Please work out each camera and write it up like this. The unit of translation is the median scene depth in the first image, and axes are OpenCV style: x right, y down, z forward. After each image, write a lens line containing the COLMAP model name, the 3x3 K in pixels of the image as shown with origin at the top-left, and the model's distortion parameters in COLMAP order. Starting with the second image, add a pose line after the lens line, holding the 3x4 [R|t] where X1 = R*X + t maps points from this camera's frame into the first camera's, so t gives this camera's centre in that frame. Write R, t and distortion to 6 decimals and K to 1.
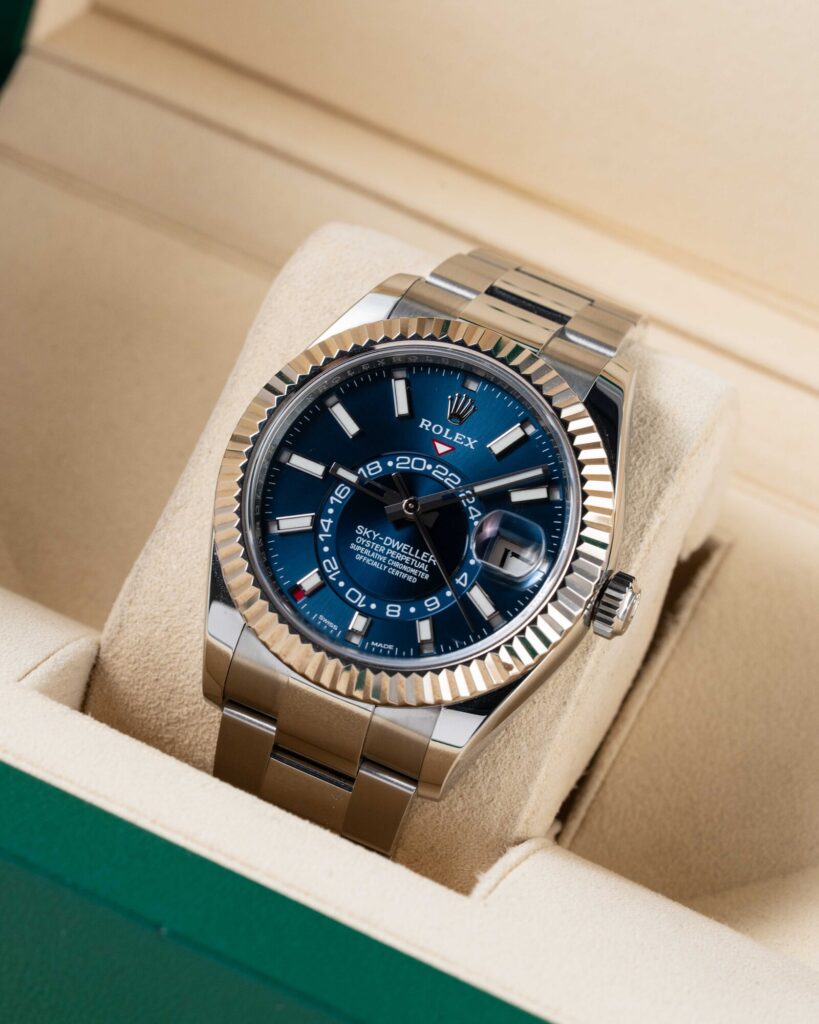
lens RADIAL K [[4399.9, 0, 407.8], [0, 4399.9, 510.1], [0, 0, 1]] dist [-0.110385, 0.000000]
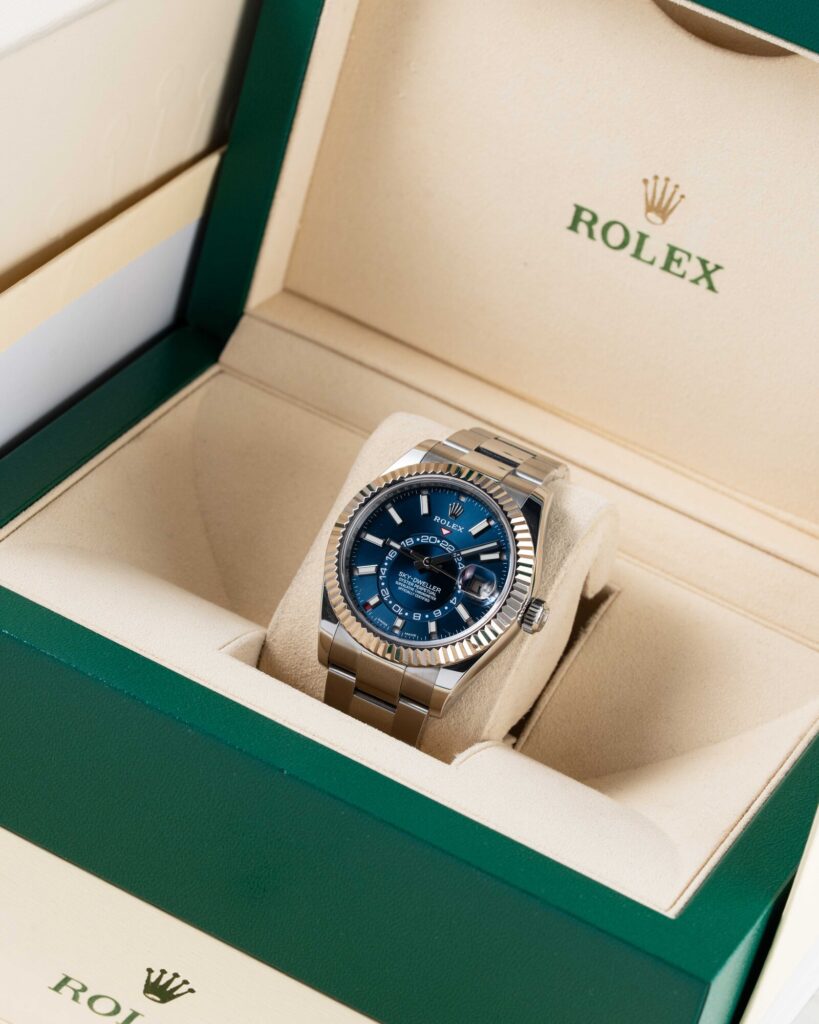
lens RADIAL K [[4399.9, 0, 410.4], [0, 4399.9, 513.2], [0, 0, 1]] dist [-0.110385, 0.000000]
pose [[0.995534, 0.013711, -0.093403, 0.167600], [-0.017613, 0.999000, -0.041084, 0.055415], [0.092746, 0.042545, 0.994780, -0.874025]]
